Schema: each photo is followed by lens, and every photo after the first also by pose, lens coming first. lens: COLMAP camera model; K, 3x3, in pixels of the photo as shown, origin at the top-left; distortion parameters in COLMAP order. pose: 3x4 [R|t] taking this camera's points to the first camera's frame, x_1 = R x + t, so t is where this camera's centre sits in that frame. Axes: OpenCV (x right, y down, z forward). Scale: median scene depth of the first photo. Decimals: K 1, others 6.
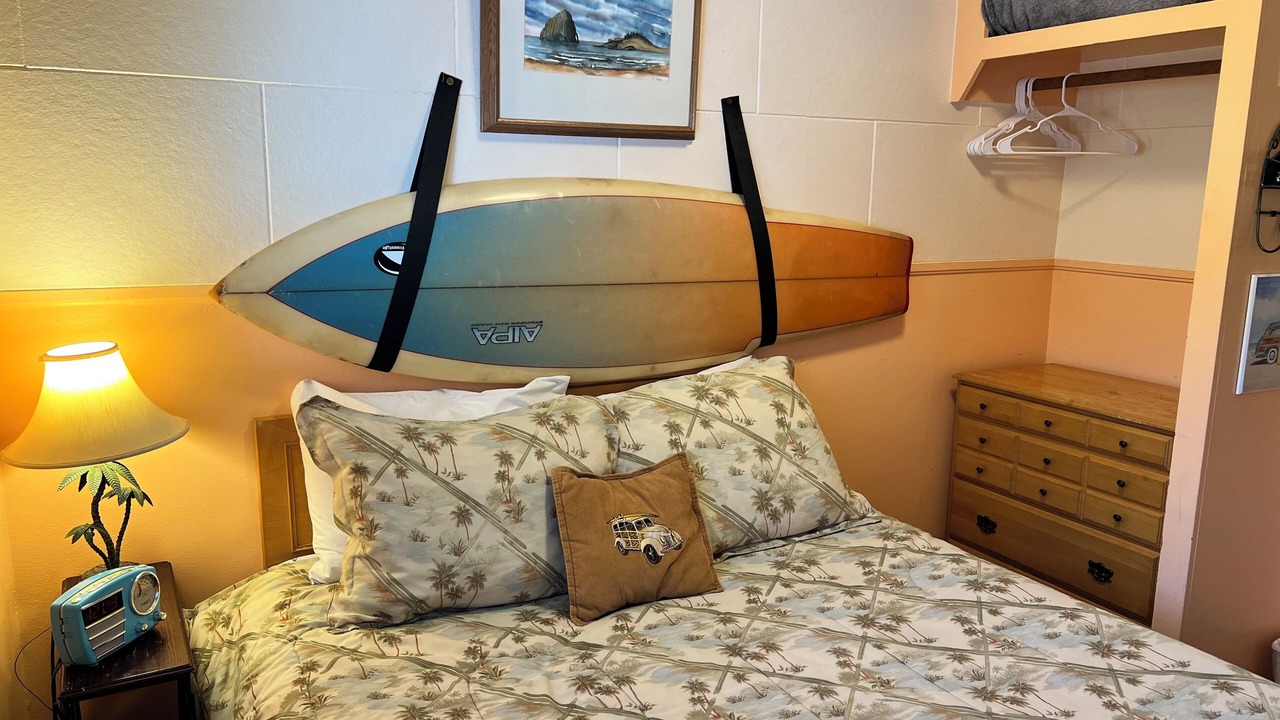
lens RADIAL K [[962.7, 0, 643.8], [0, 962.7, 361.9], [0, 0, 1]] dist [0.031355, -0.008880]
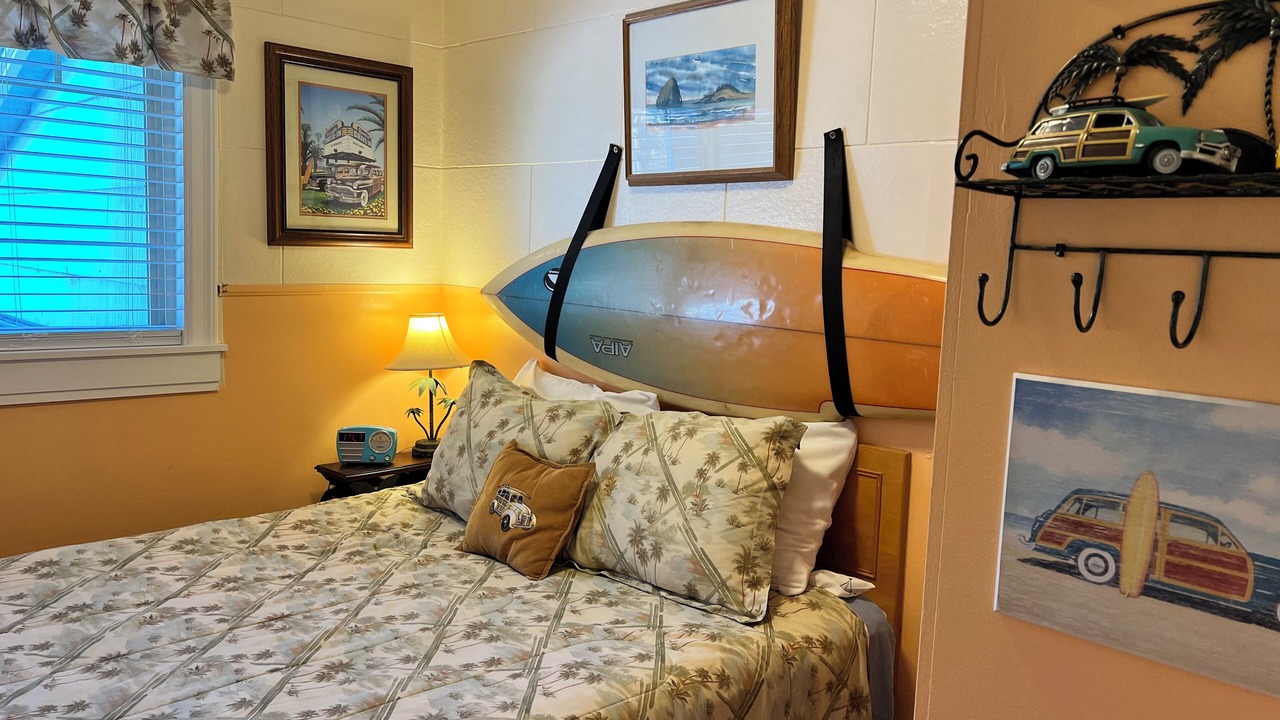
lens RADIAL K [[962.7, 0, 644.9], [0, 962.7, 360.4], [0, 0, 1]] dist [0.031355, -0.008880]
pose [[0.282296, 0.106759, -0.953369, 1.034948], [-0.201232, 0.978269, 0.049961, -0.081814], [0.937984, 0.177745, 0.297644, 0.674273]]
